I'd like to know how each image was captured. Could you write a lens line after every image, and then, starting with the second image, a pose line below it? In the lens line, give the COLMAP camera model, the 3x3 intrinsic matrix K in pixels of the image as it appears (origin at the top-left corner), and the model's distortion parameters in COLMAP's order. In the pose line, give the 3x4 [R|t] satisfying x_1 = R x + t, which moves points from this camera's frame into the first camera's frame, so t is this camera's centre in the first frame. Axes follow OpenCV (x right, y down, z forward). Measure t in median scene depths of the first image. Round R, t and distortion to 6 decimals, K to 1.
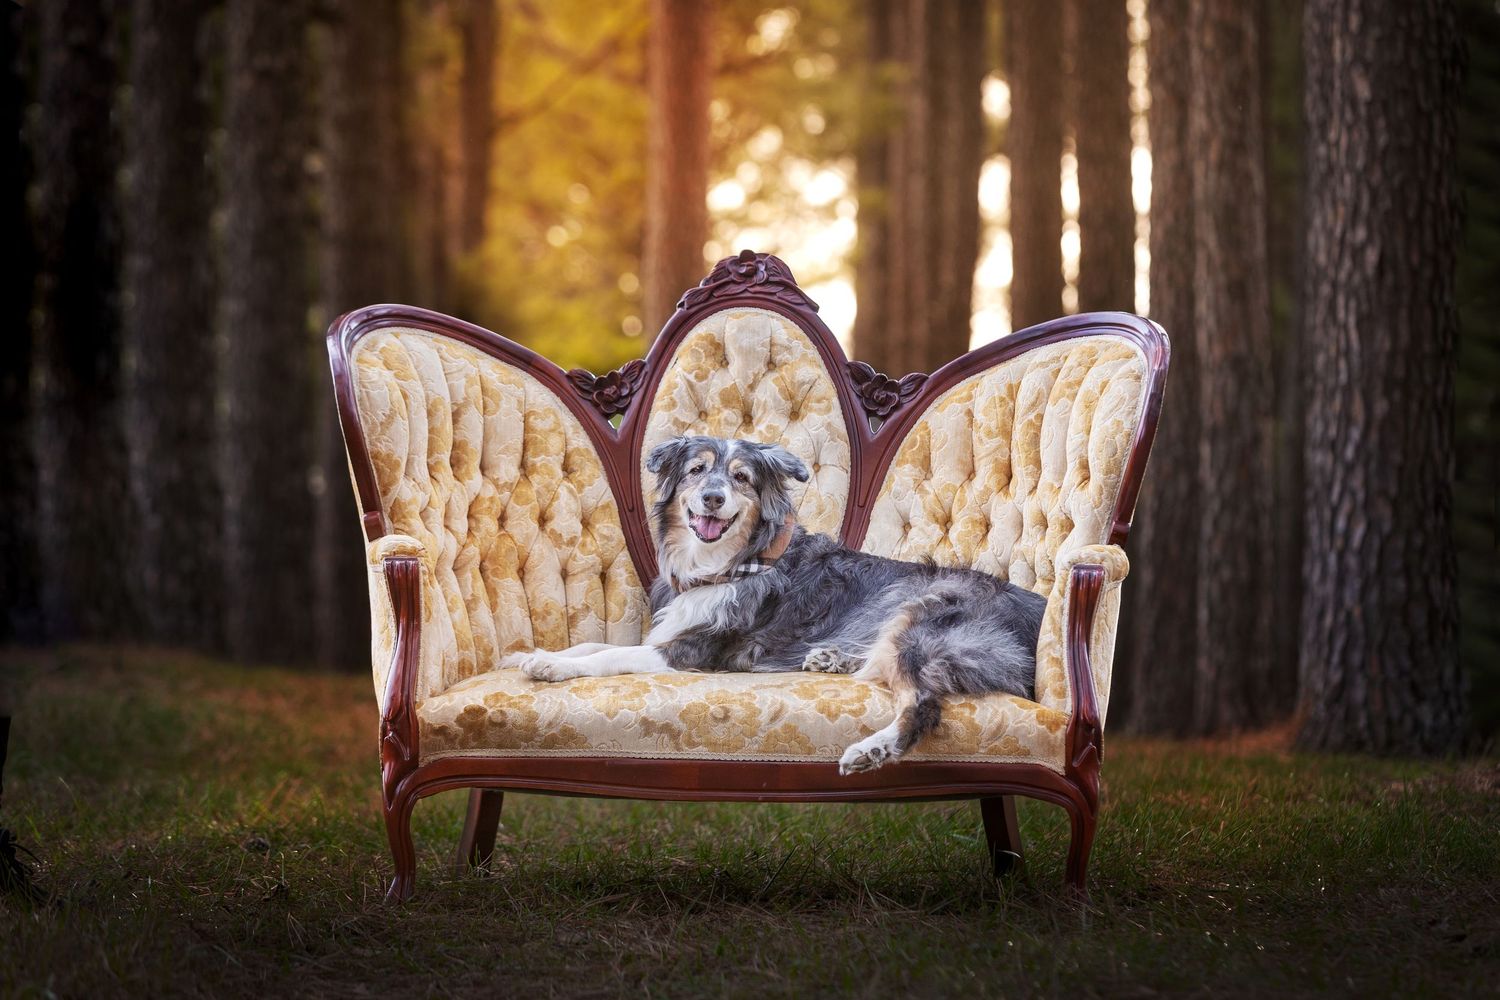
lens RADIAL K [[6204.7, 0, 750.0], [0, 6204.7, 500.0], [0, 0, 1]] dist [0.012067, -4.092326]
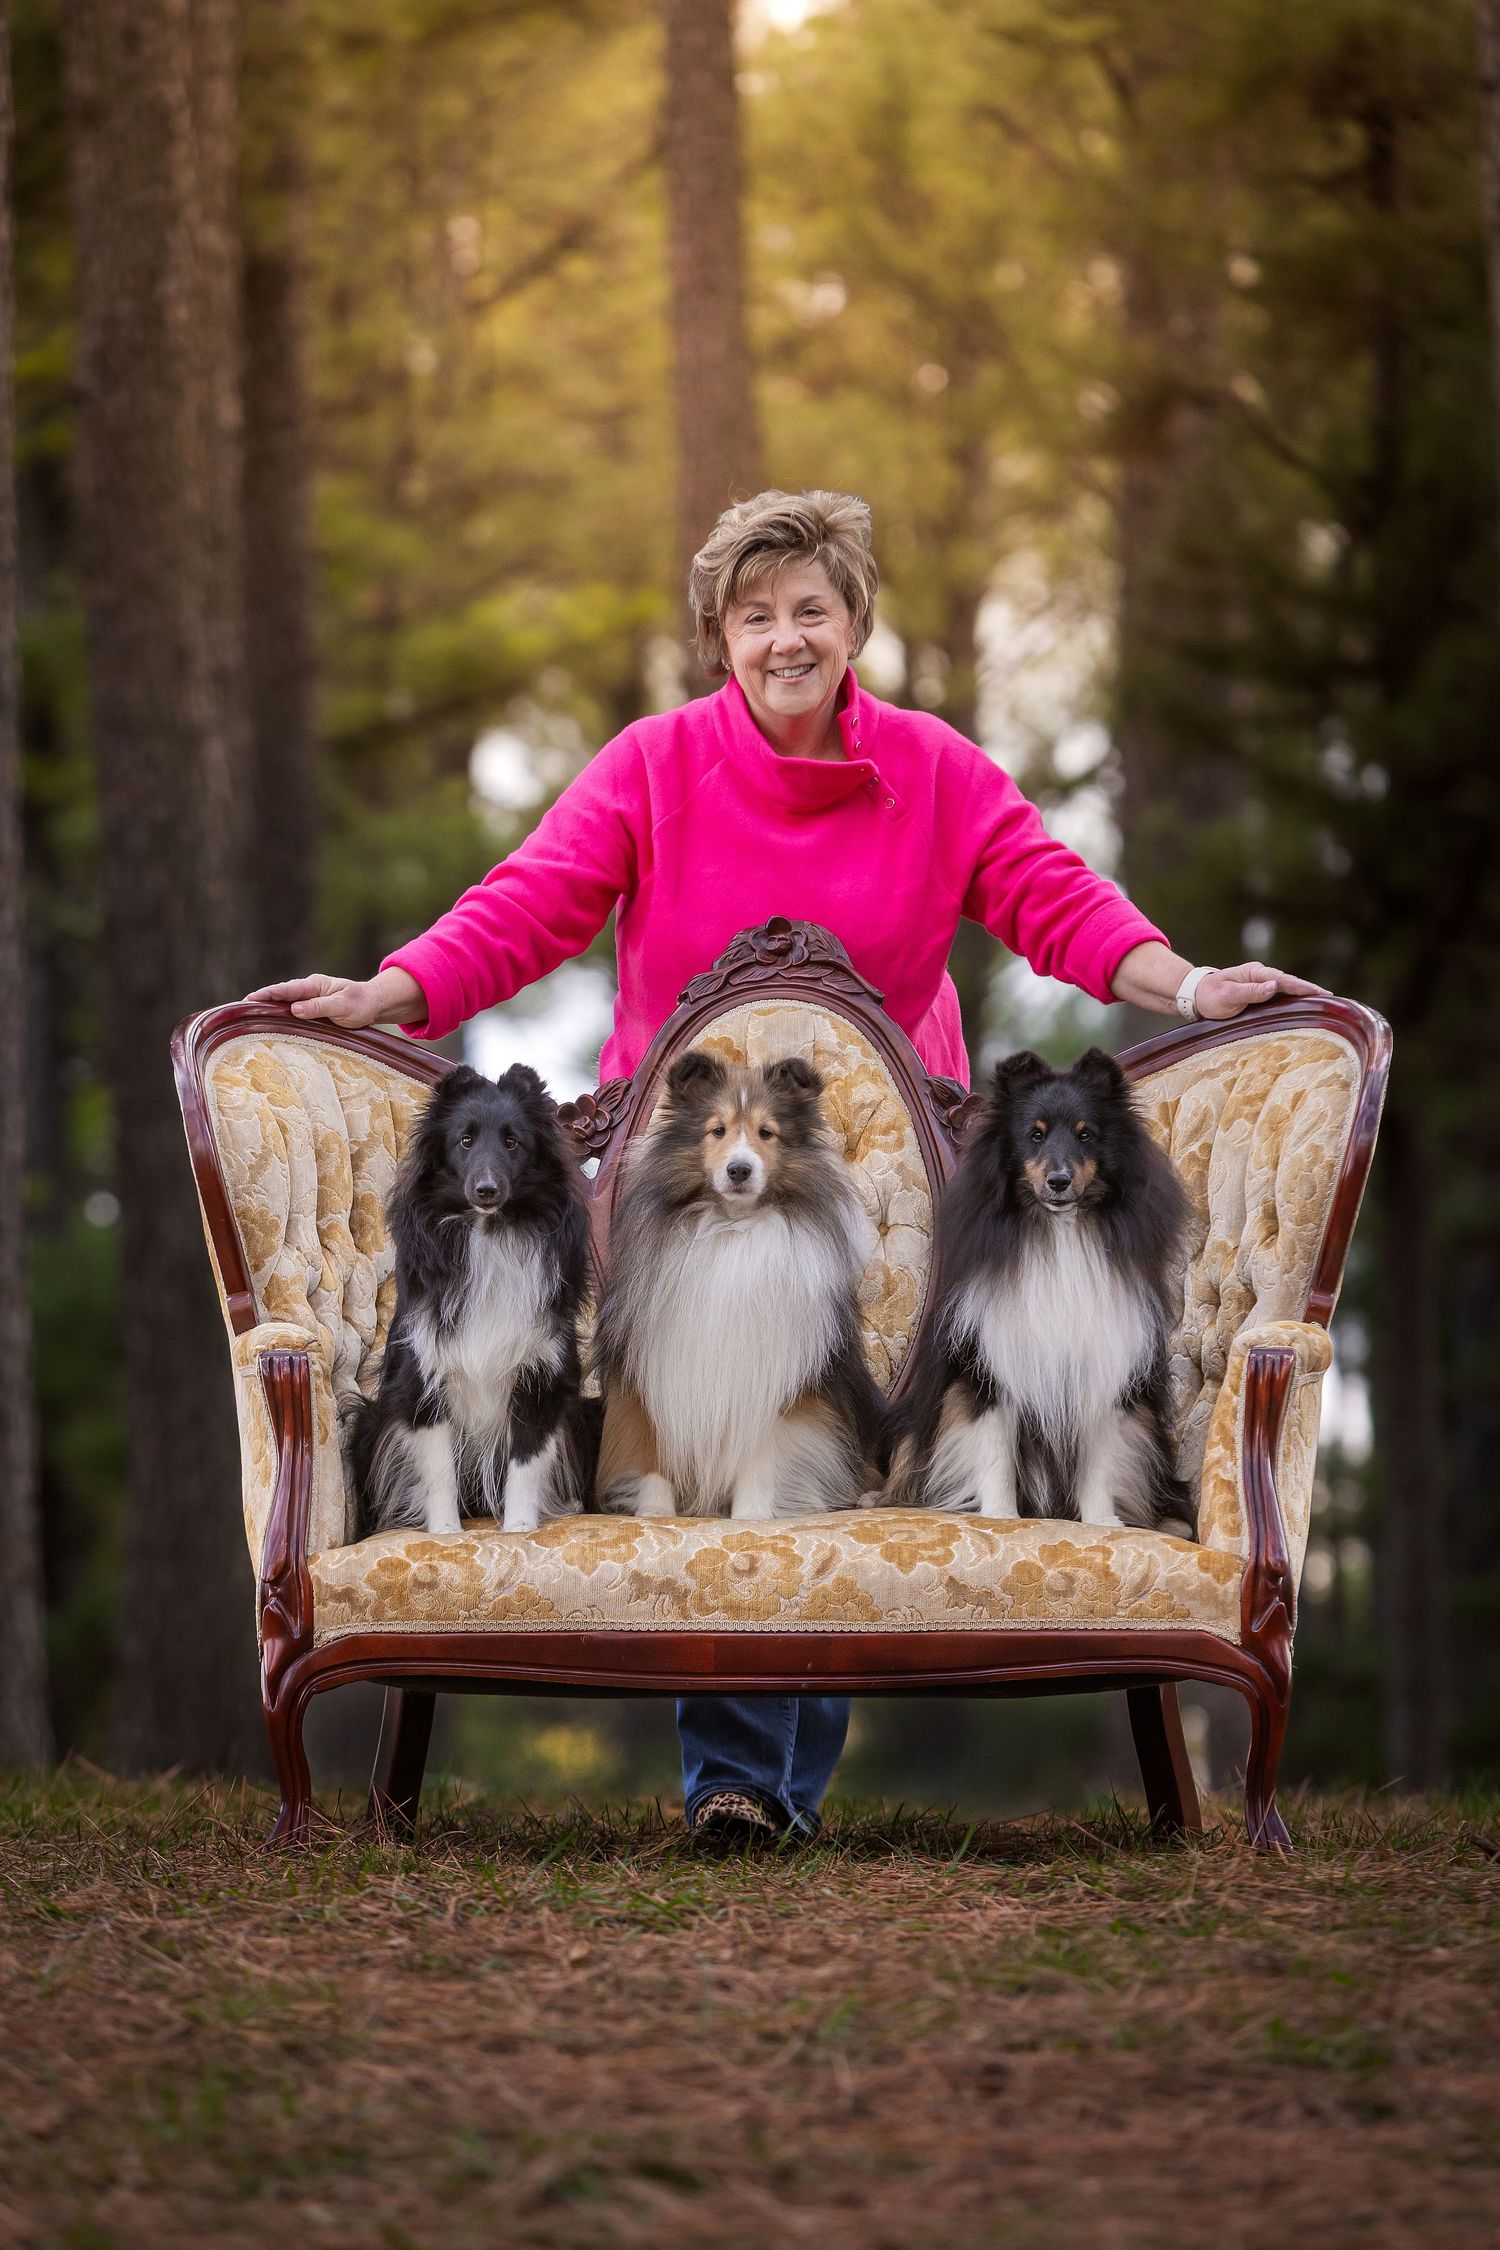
lens RADIAL K [[13003.8, 0, 750.0], [0, 13003.8, 1125.0], [0, 0, 1]] dist [0.881230, 9.206130]
pose [[0.999800, -0.016961, -0.010588, 0.011796], [0.016450, 0.998781, -0.046535, 0.051612], [0.011364, 0.046351, 0.998861, -0.451076]]
